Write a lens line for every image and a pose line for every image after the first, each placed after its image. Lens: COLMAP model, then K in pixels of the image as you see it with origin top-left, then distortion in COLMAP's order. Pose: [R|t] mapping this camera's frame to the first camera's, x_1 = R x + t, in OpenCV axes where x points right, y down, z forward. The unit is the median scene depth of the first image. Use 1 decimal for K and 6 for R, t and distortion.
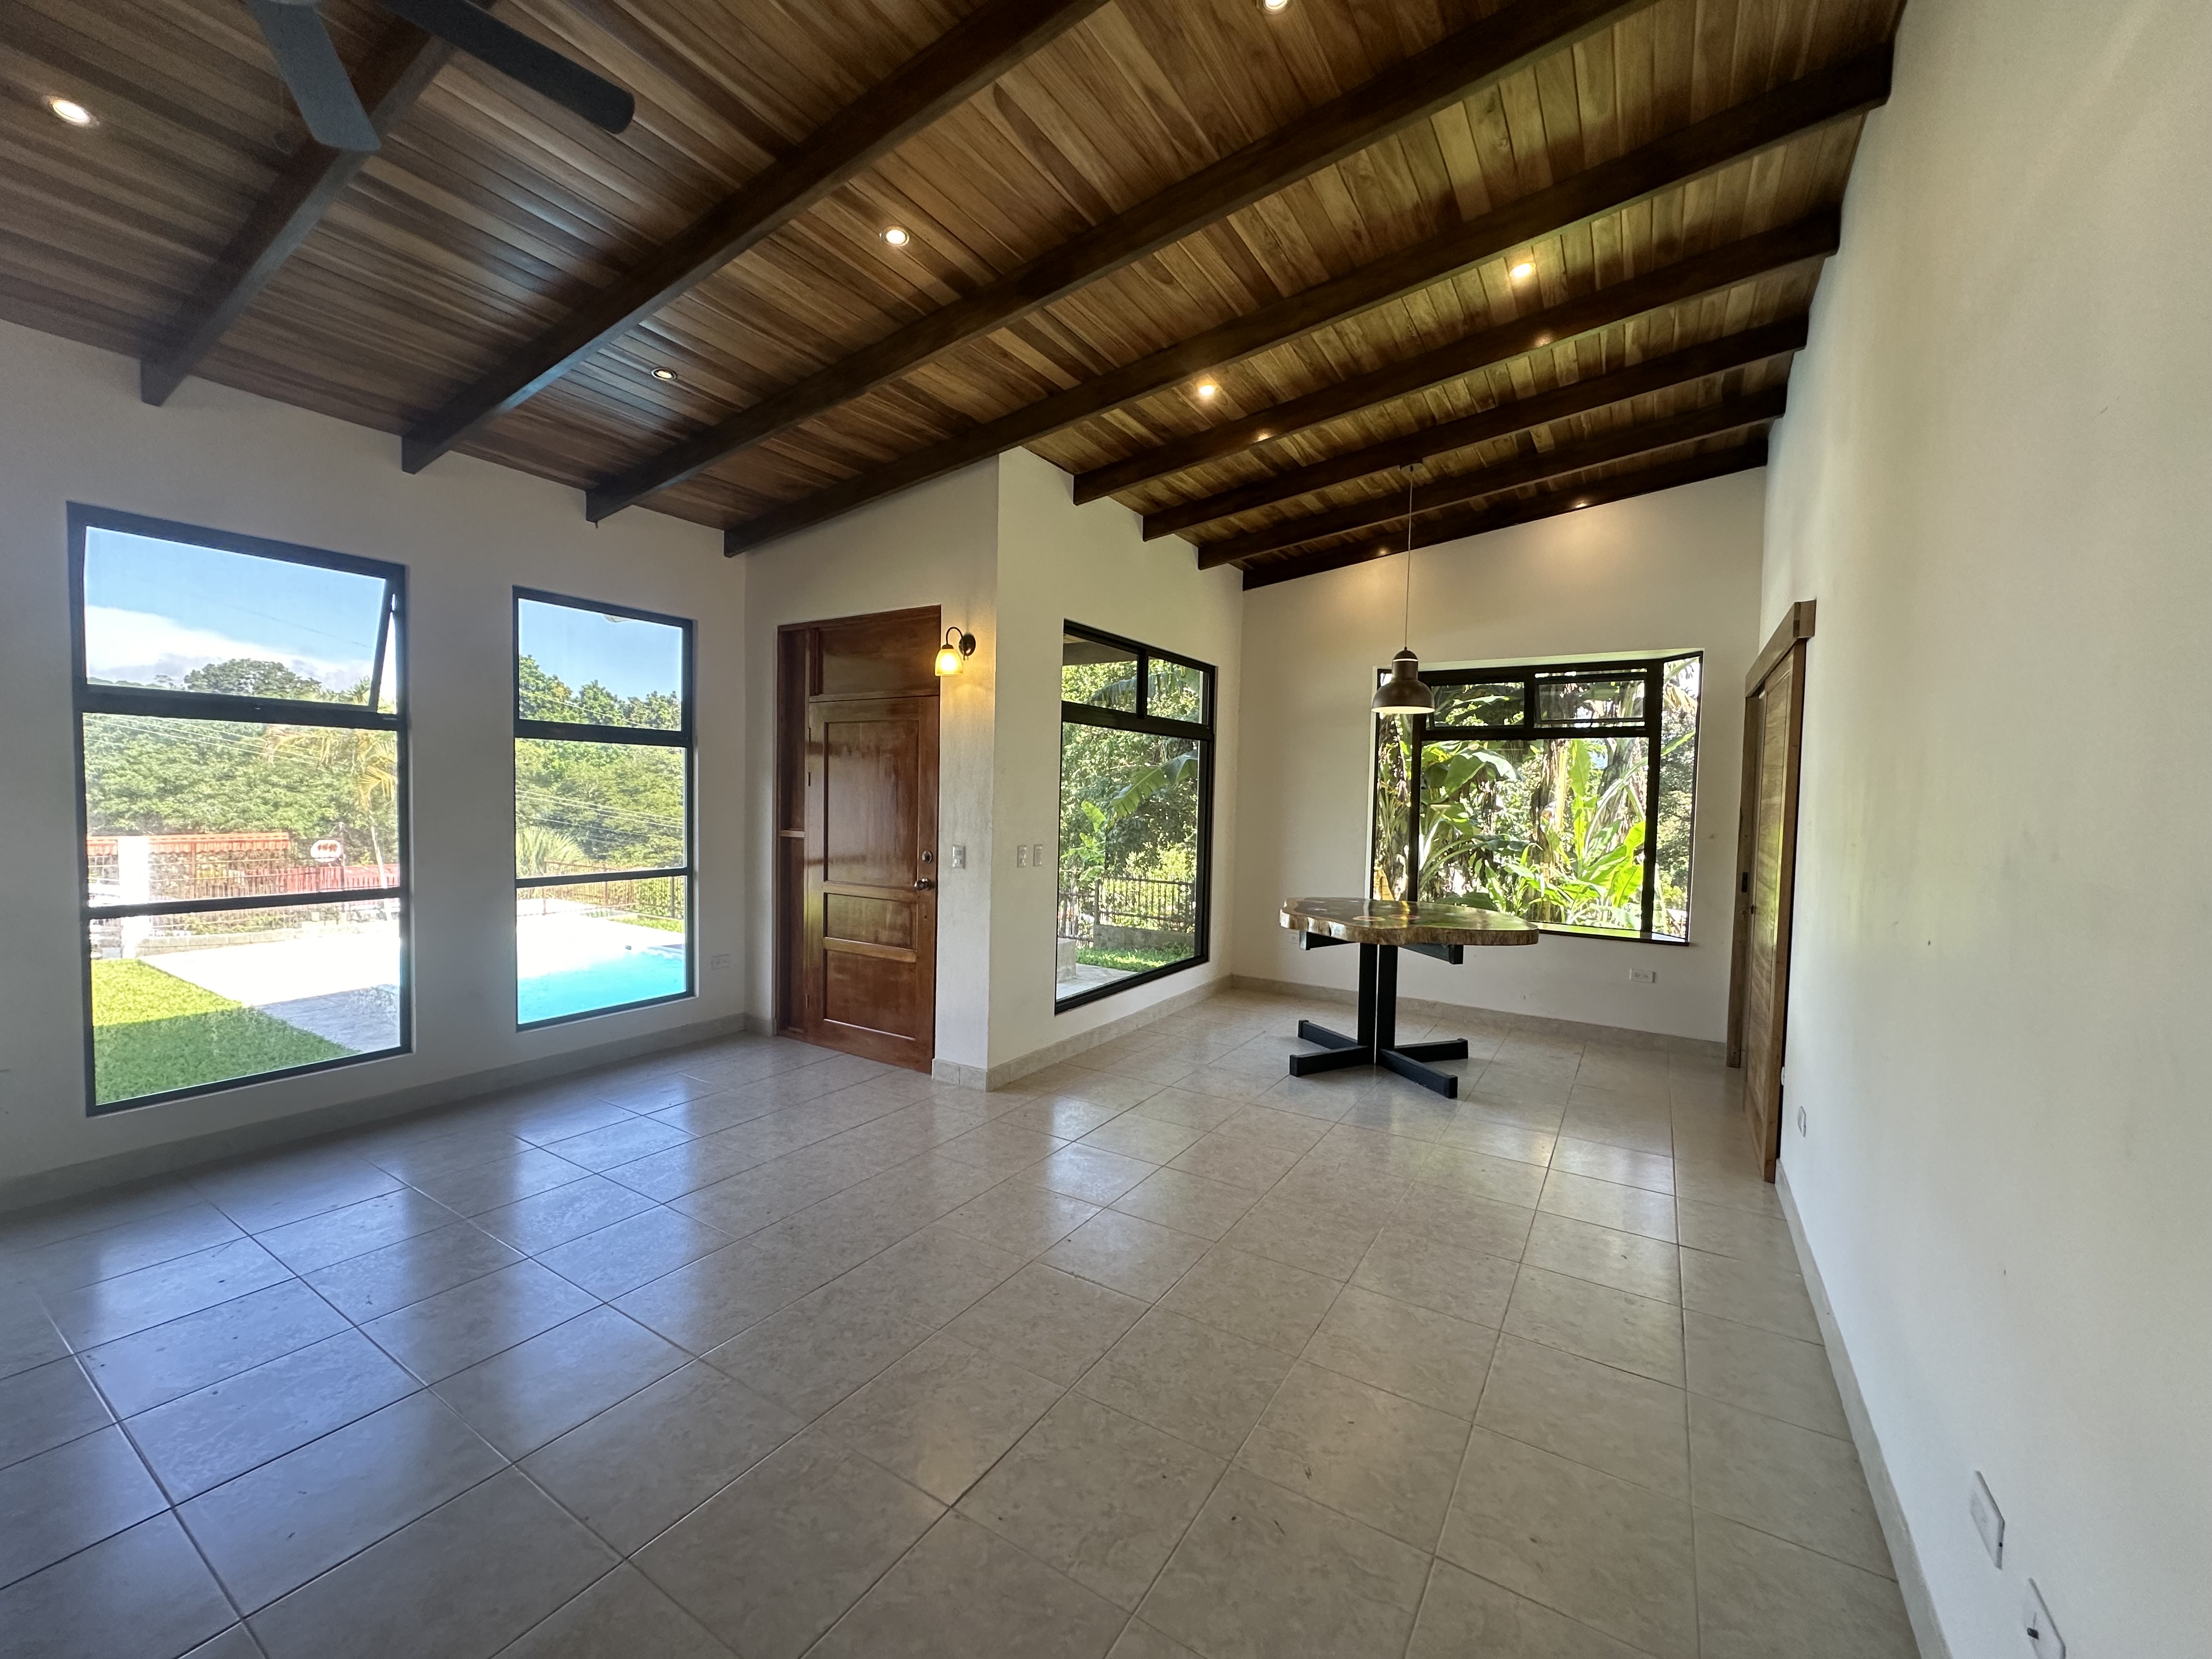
lens RADIAL K [[878.1, 0, 1103.6], [0, 878.1, 835.7], [0, 0, 1]] dist [-0.003472, 0.000219]
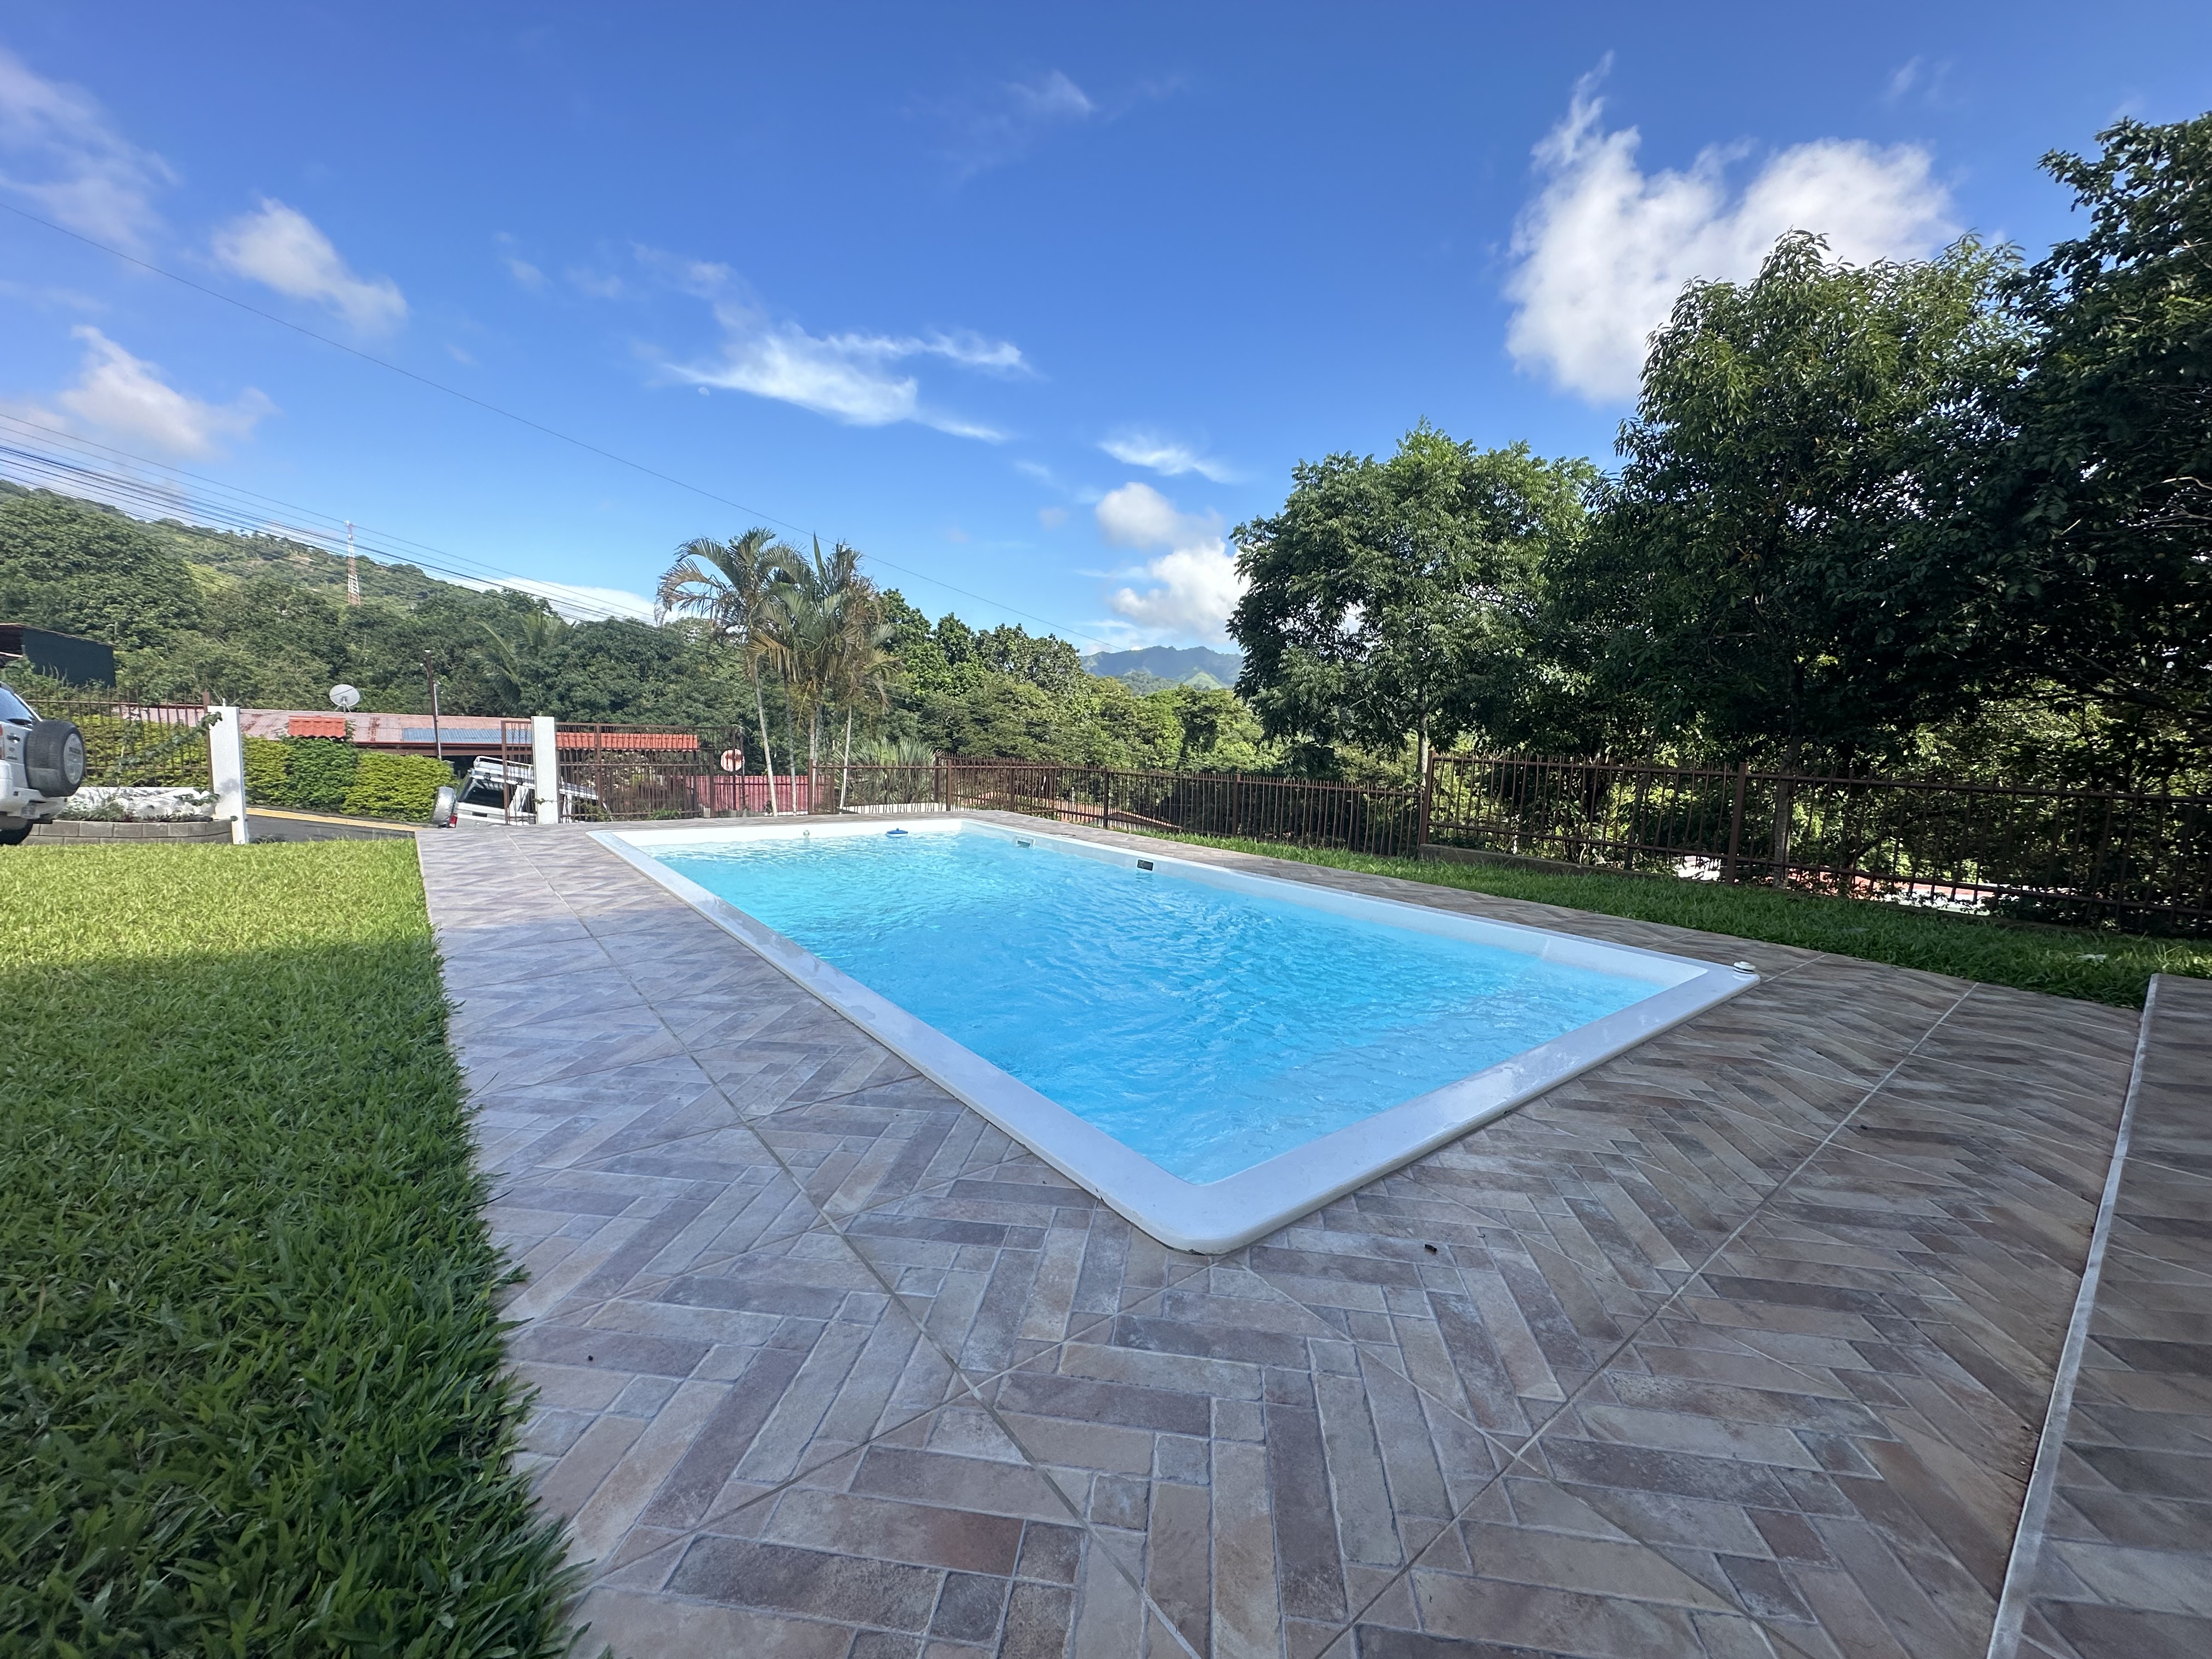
lens RADIAL K [[878.1, 0, 1103.6], [0, 878.1, 835.7], [0, 0, 1]] dist [-0.003472, 0.000219]
pose [[0.942808, 0.049890, -0.329583, -0.868984], [-0.030118, 0.997442, 0.064828, 0.171029], [0.331974, -0.051194, 0.941898, 1.109972]]
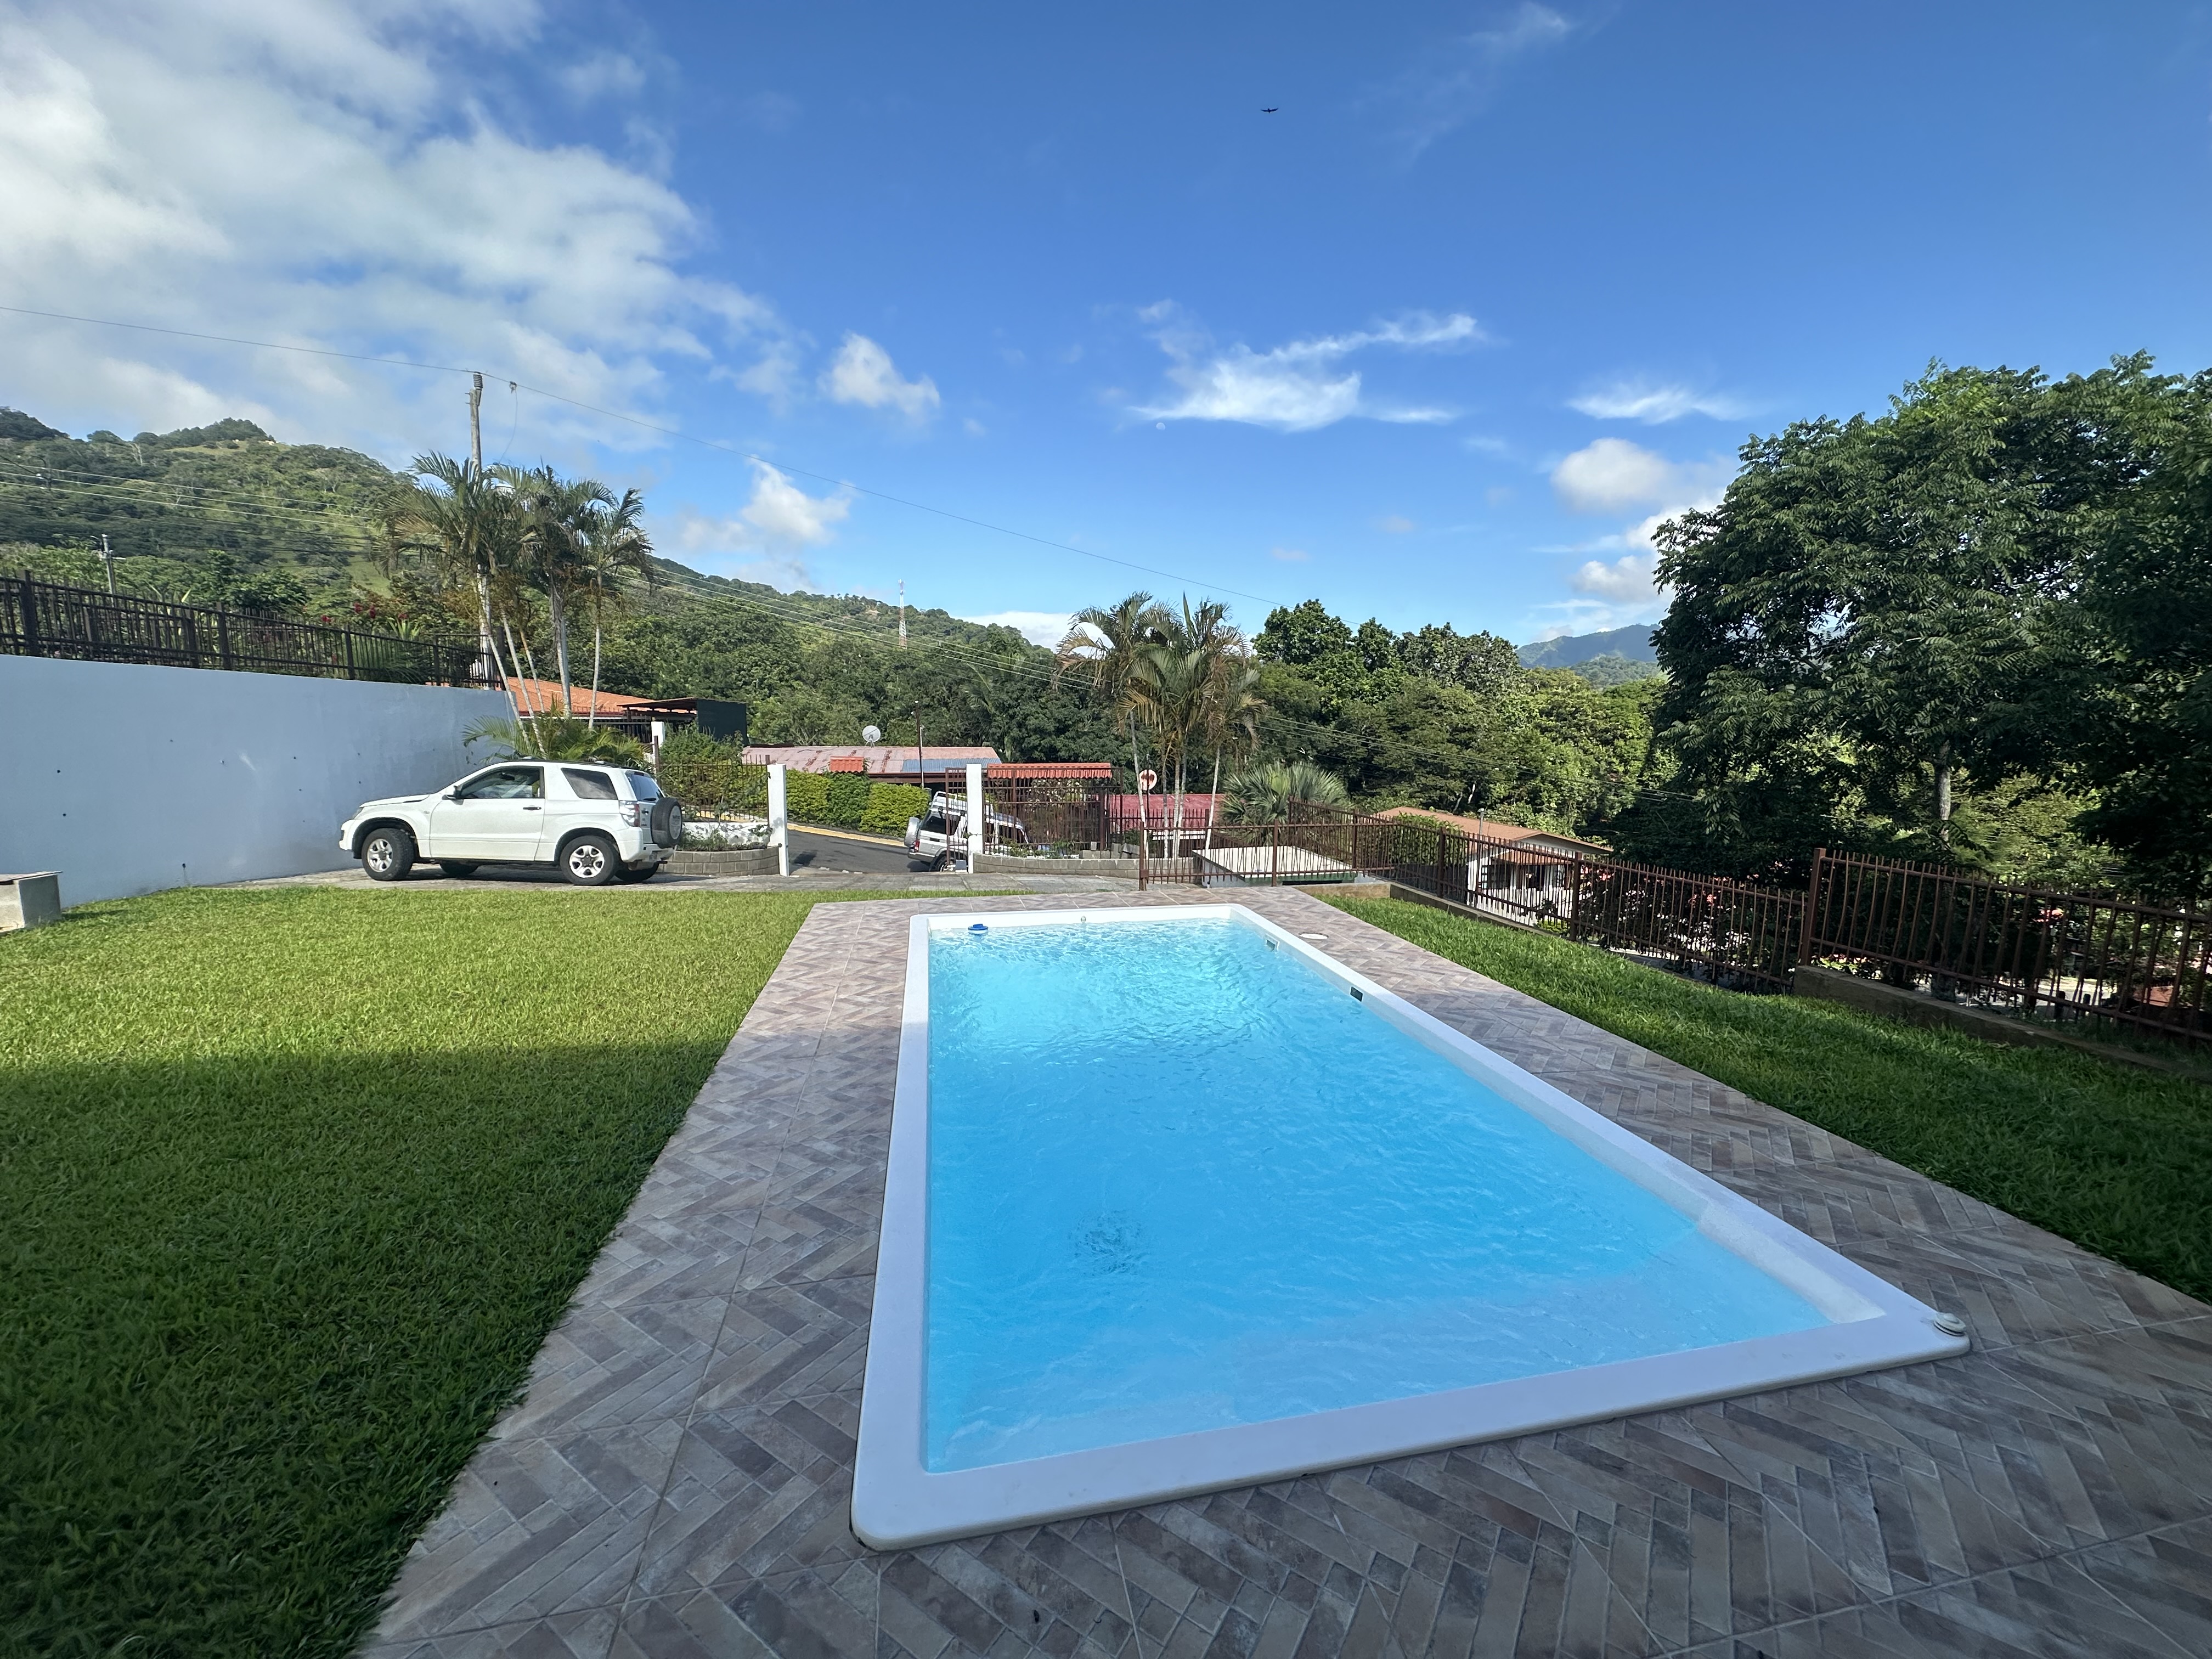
lens RADIAL K [[878.3, 0, 1106.9], [0, 878.3, 831.4], [0, 0, 1]] dist [-0.002008, -0.000019]
pose [[0.685261, 0.070806, -0.724847, -0.627720], [-0.025625, 0.996991, 0.073164, 0.009733], [0.727846, -0.031562, 0.685013, 1.211509]]
